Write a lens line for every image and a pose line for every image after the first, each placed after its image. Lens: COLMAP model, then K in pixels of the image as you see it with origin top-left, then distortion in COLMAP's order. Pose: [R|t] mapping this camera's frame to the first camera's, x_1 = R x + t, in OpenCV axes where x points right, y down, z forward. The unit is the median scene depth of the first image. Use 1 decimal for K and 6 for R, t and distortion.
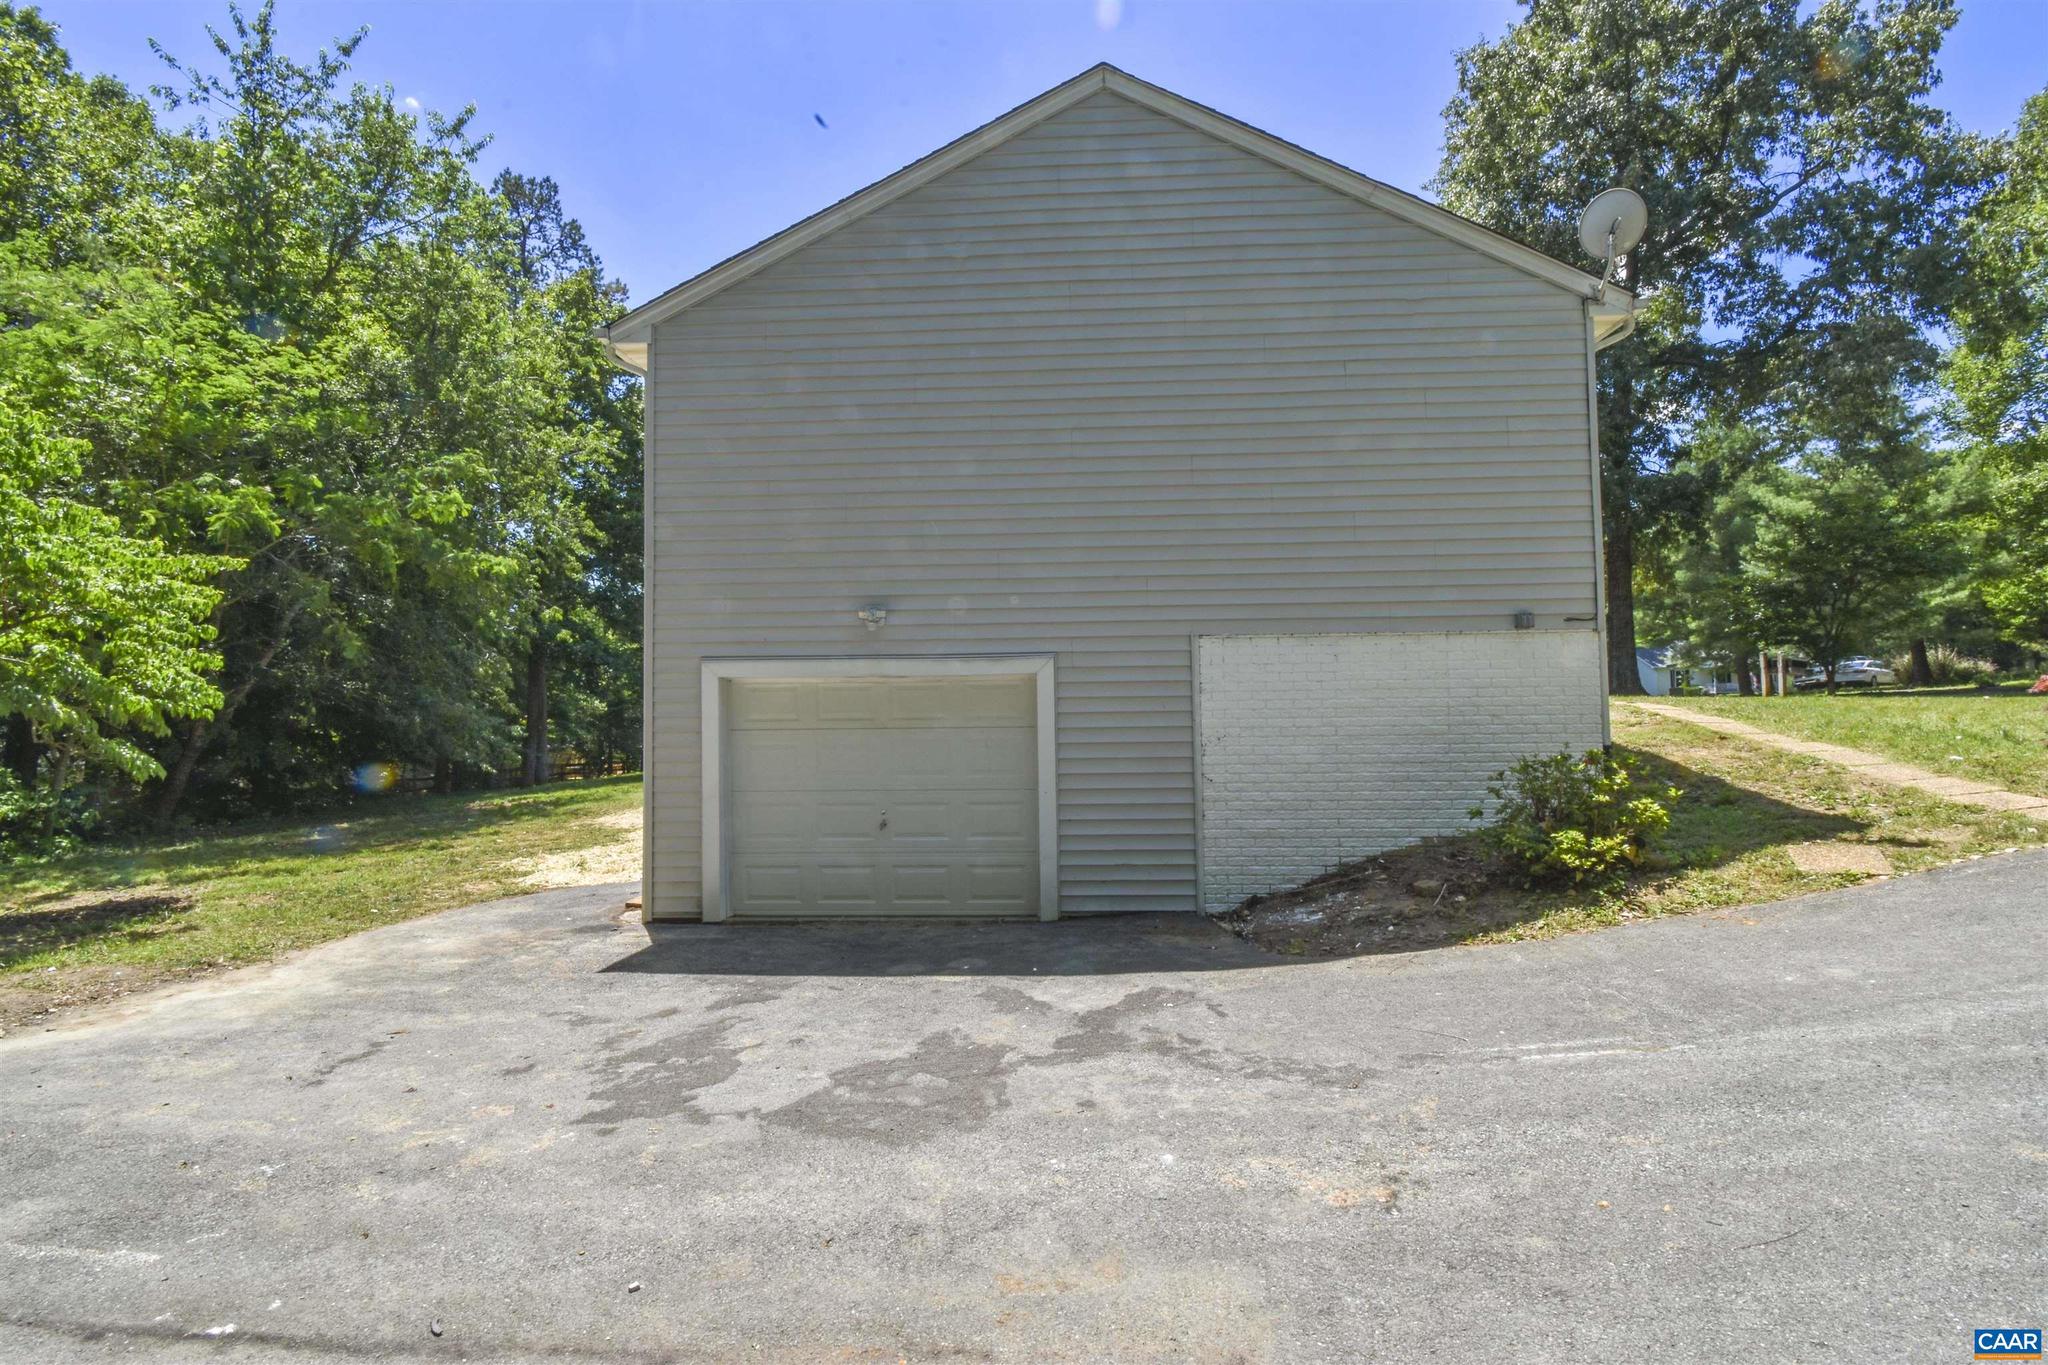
lens RADIAL K [[932.4, 0, 1015.9], [0, 932.4, 687.6], [0, 0, 1]] dist [0.001233, -0.016828]
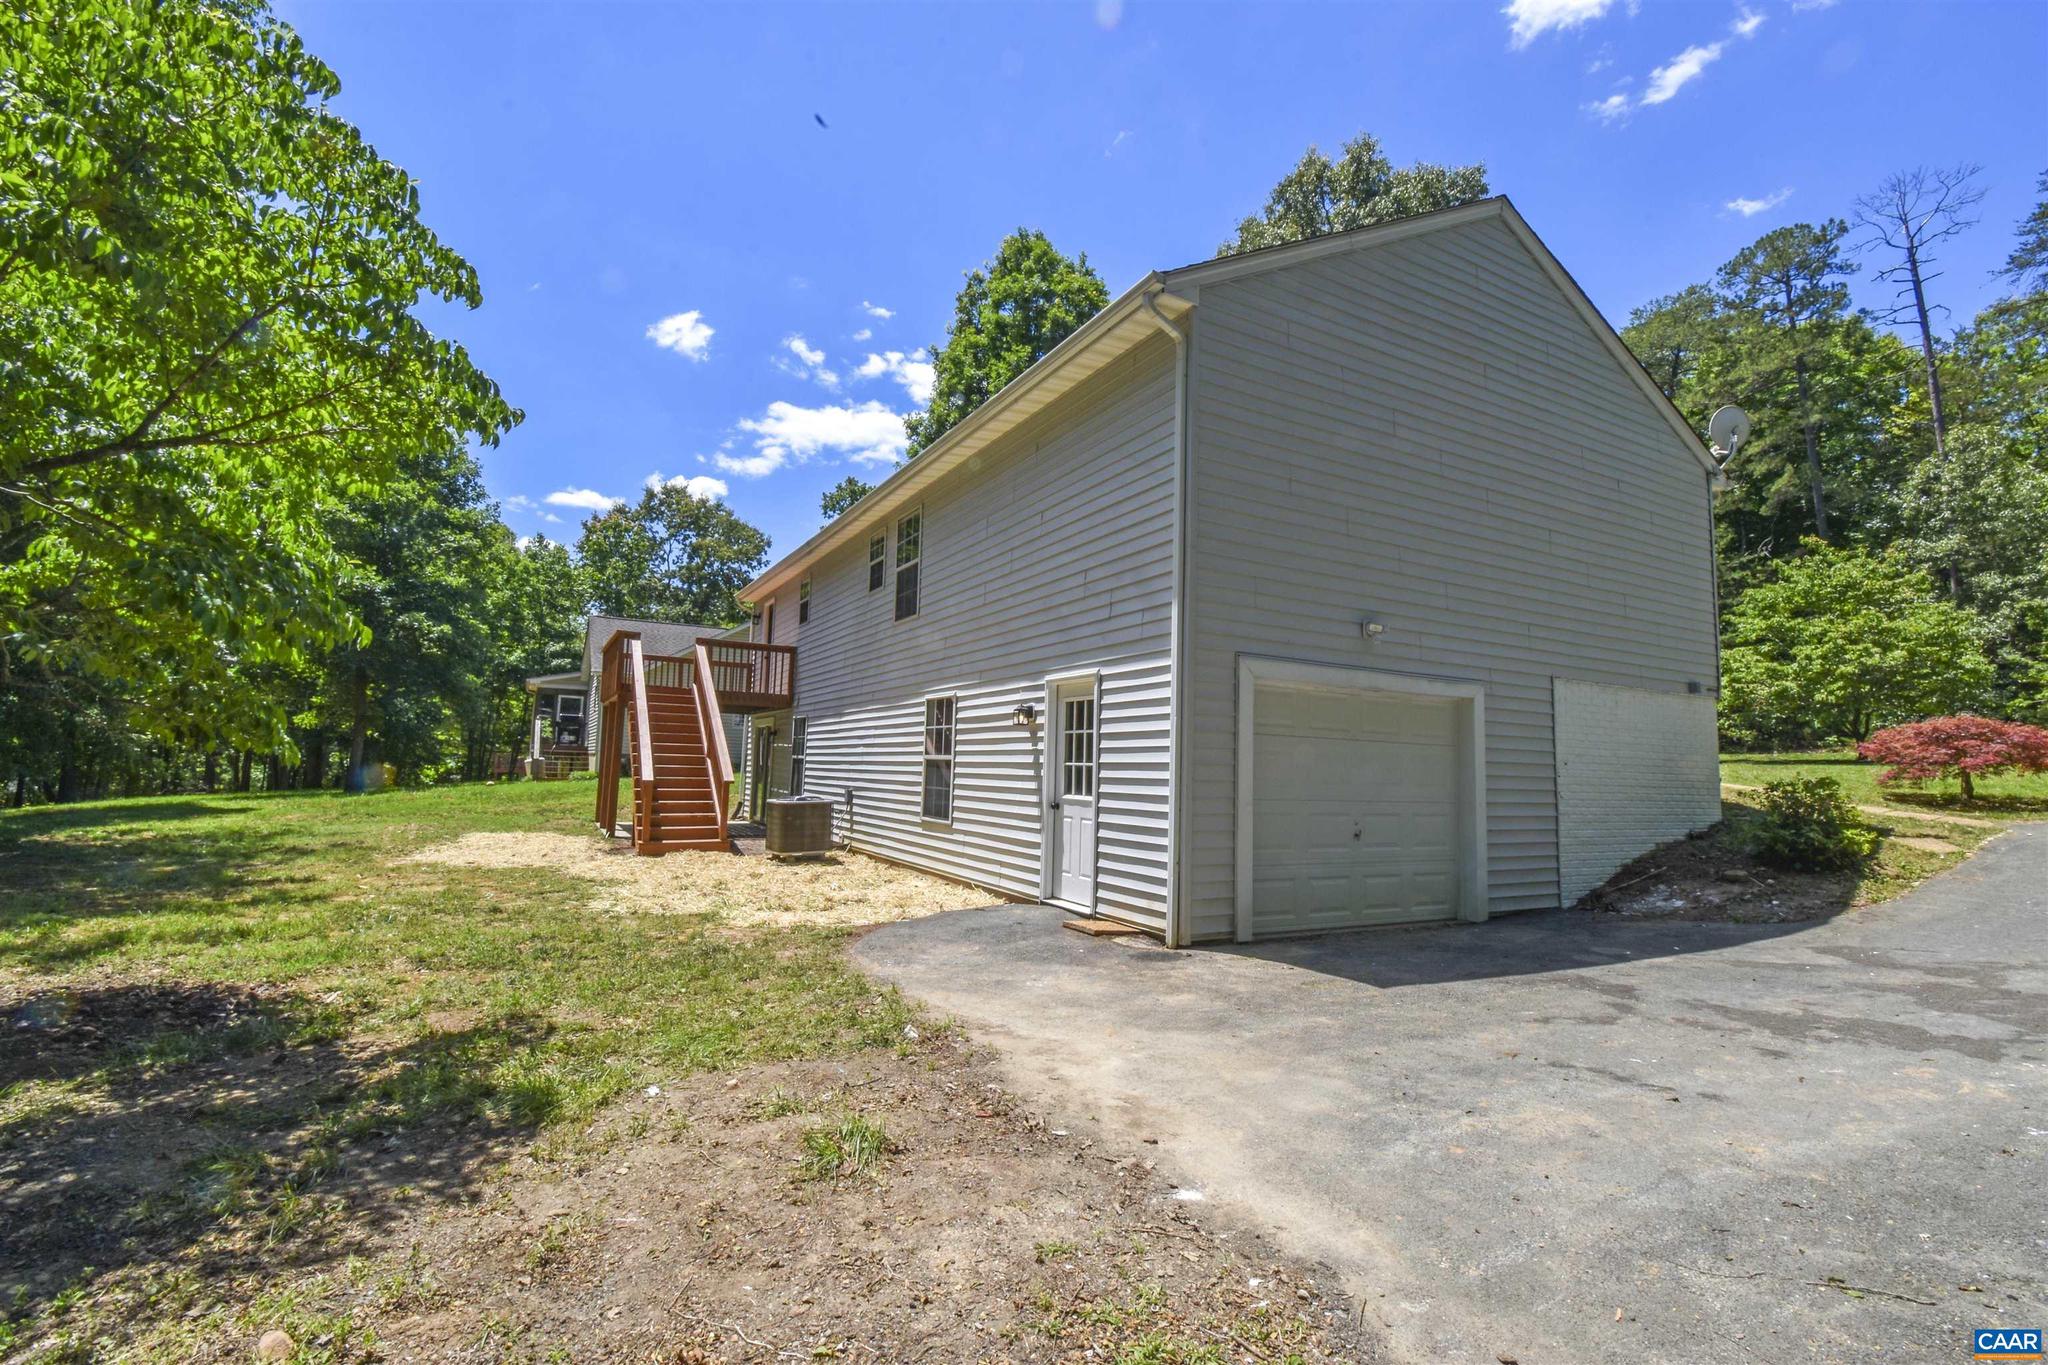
lens RADIAL K [[932.4, 0, 1015.9], [0, 932.4, 687.6], [0, 0, 1]] dist [0.001233, -0.016828]
pose [[0.849056, 0.085733, 0.521301, -1.030124], [-0.057839, 0.995898, -0.069582, 0.082388], [-0.525128, 0.028927, 0.850532, 0.341181]]
